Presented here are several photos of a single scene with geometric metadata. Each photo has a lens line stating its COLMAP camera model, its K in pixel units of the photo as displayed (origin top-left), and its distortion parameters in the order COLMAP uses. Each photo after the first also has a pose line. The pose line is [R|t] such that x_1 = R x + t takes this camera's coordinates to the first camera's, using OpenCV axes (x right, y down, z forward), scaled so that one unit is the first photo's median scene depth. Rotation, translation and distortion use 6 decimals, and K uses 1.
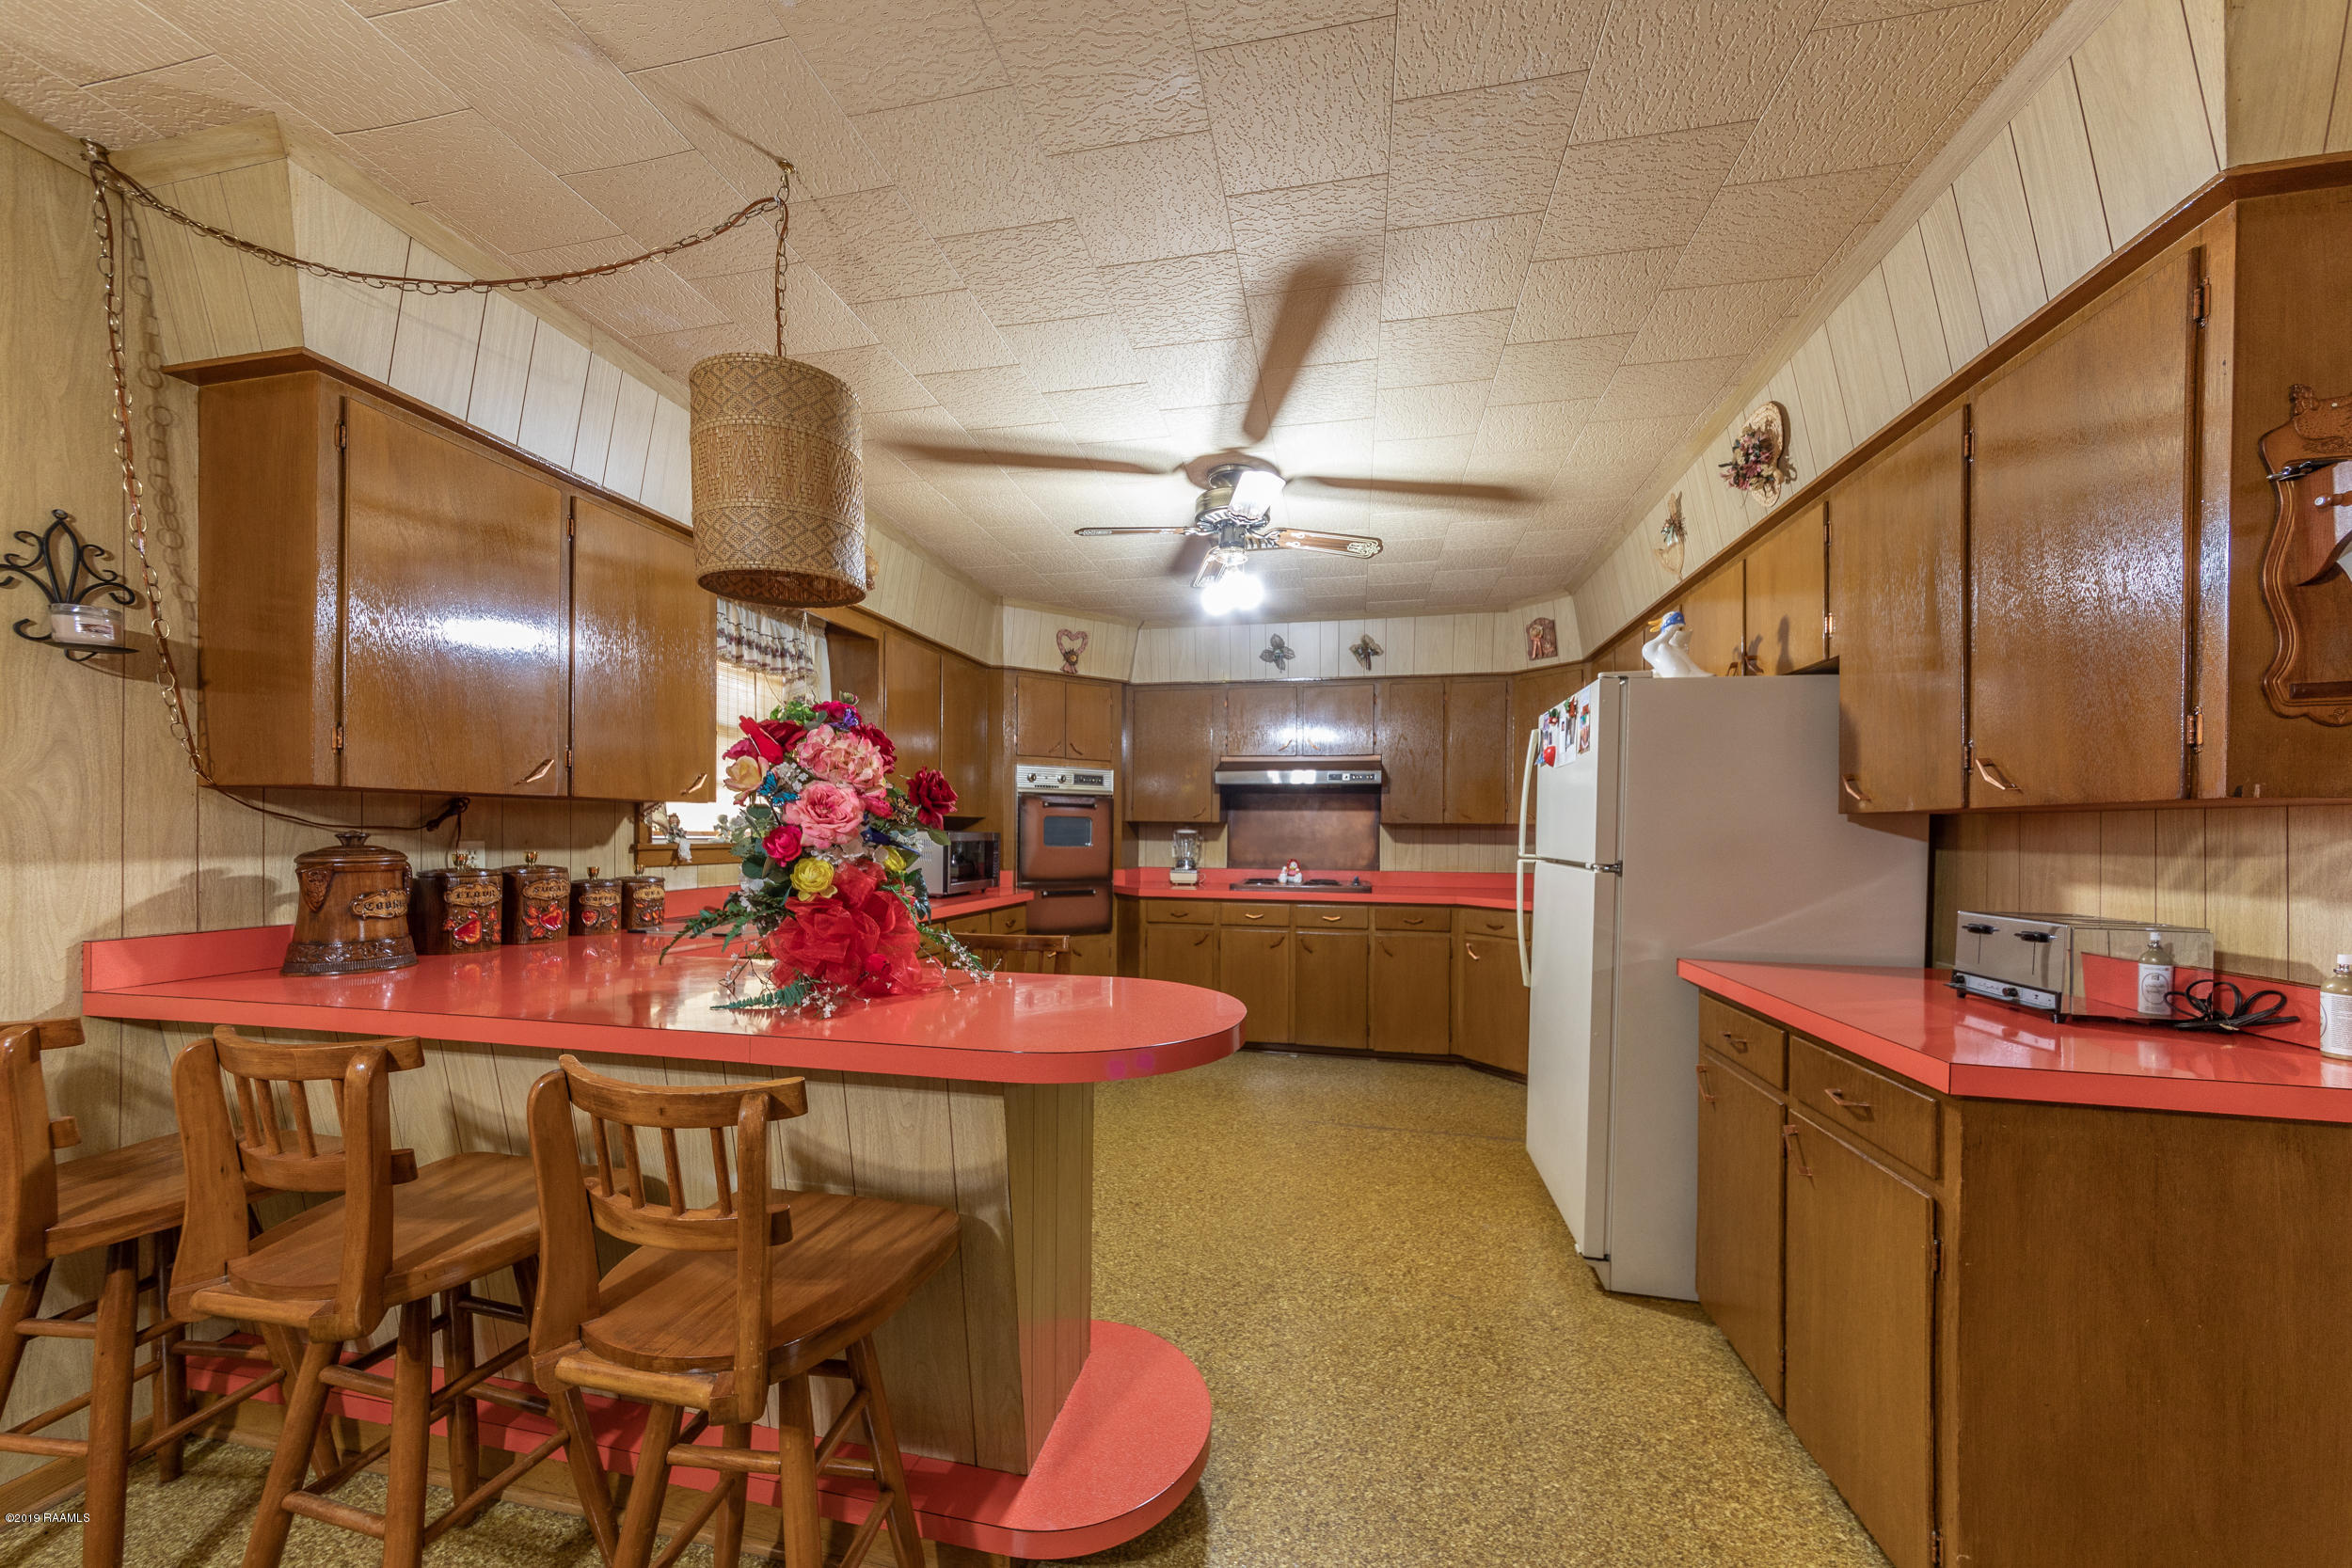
lens RADIAL K [[828.7, 0, 1171.2], [0, 828.7, 833.9], [0, 0, 1]] dist [0.000217, 0.001331]
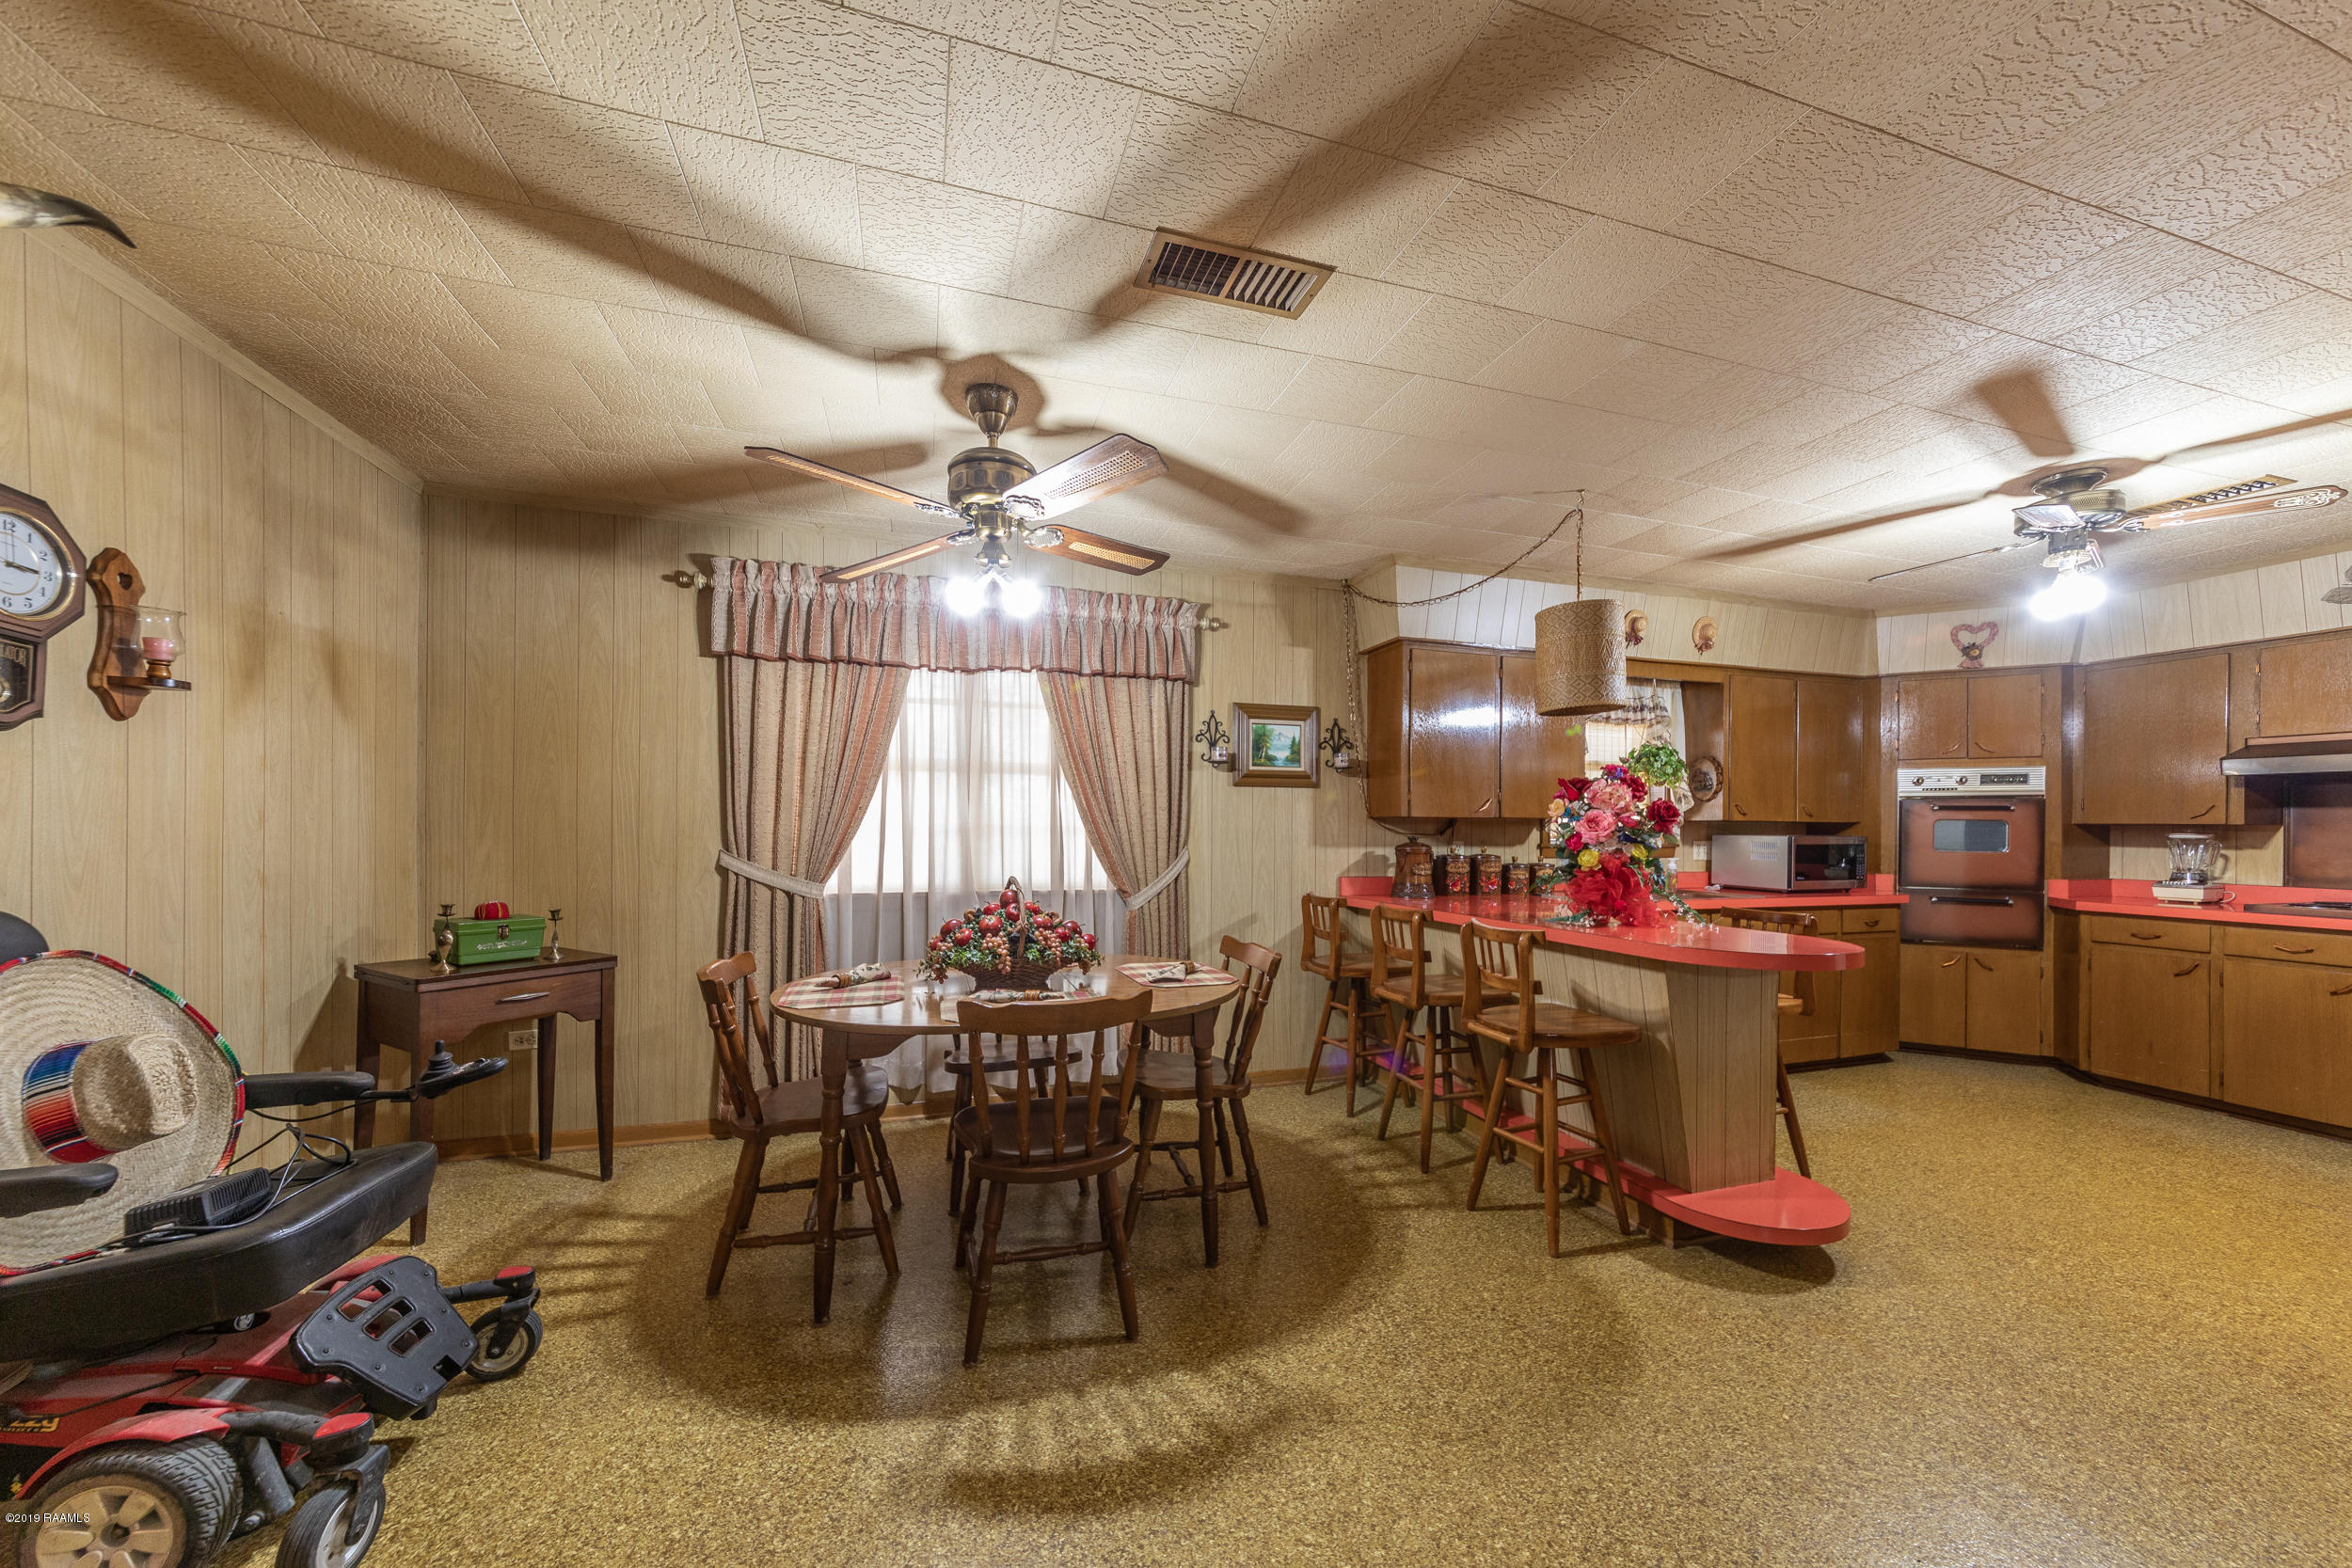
lens RADIAL K [[832.0, 0, 1169.7], [0, 832.0, 833.5], [0, 0, 1]] dist [-0.015955, 0.007002]
pose [[0.490681, -0.002968, -0.871334, 0.419871], [-0.002995, 0.999983, -0.005093, 0.002605], [0.871334, 0.005109, 0.490663, -0.437764]]
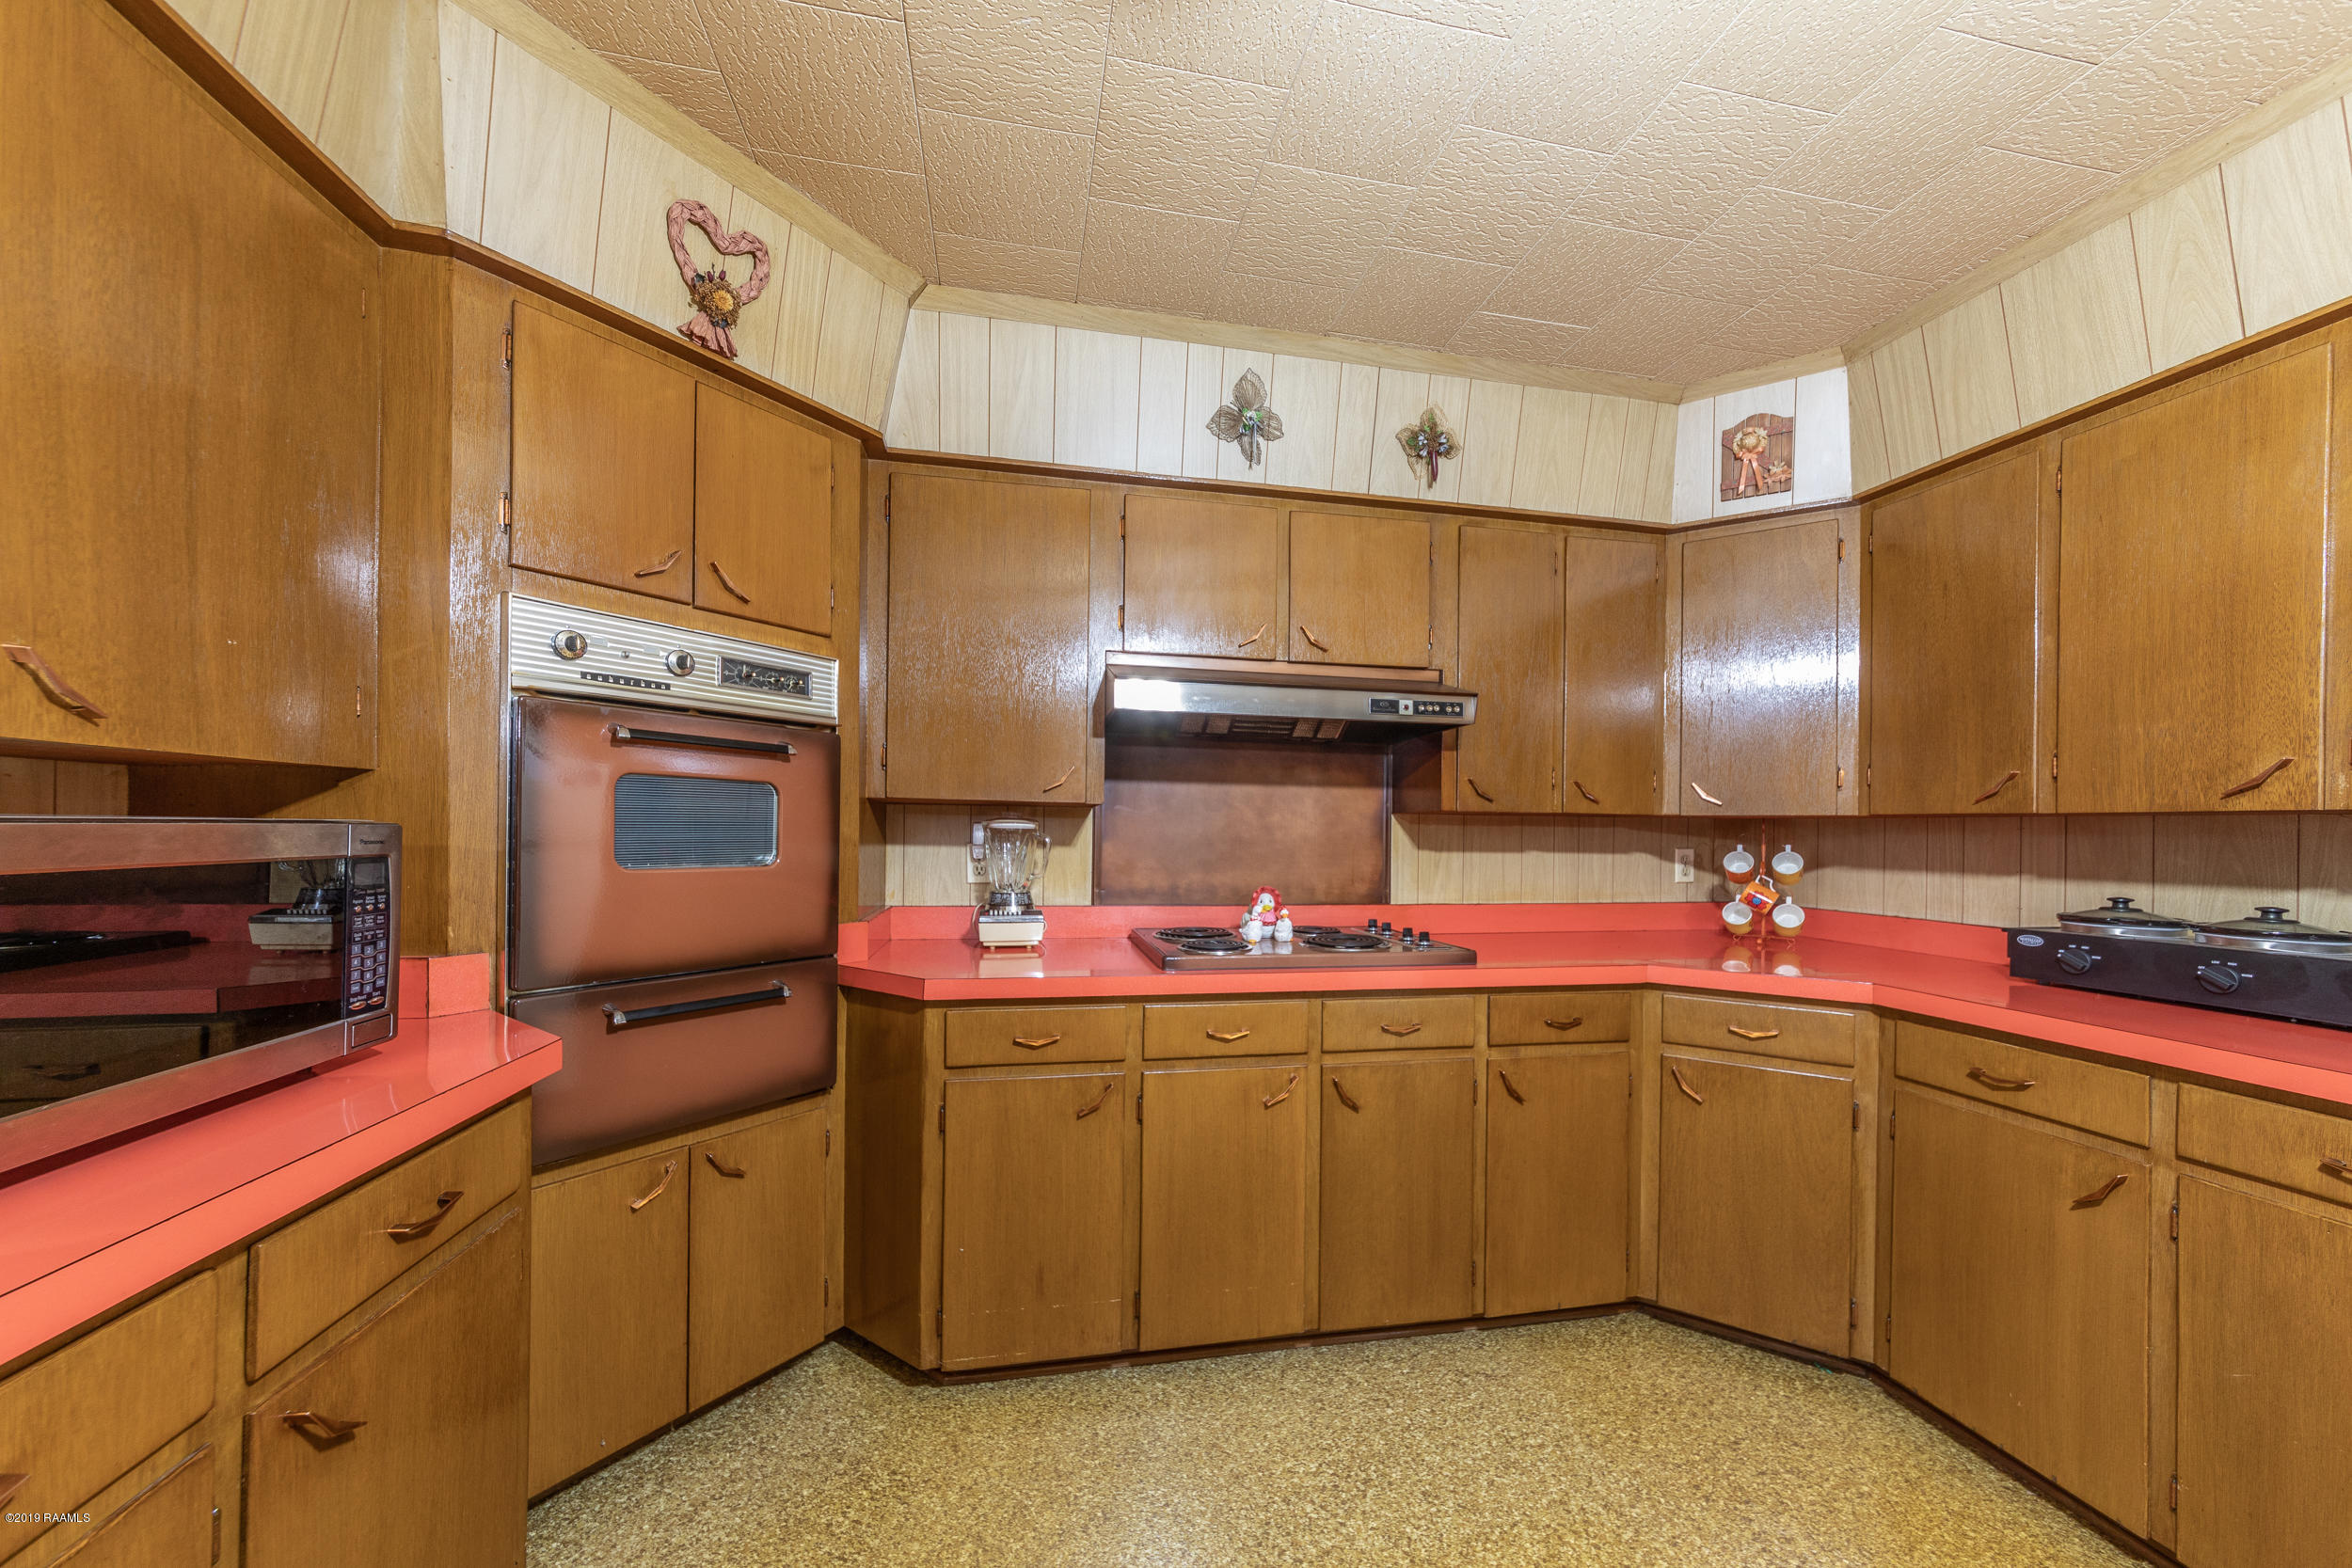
lens RADIAL K [[828.7, 0, 1171.2], [0, 828.7, 833.9], [0, 0, 1]] dist [0.000217, 0.001331]
pose [[0.915692, 0.002301, 0.401874, -0.145912], [-0.005204, 0.999968, 0.006132, -0.002582], [-0.401847, -0.007706, 0.915674, 1.047067]]
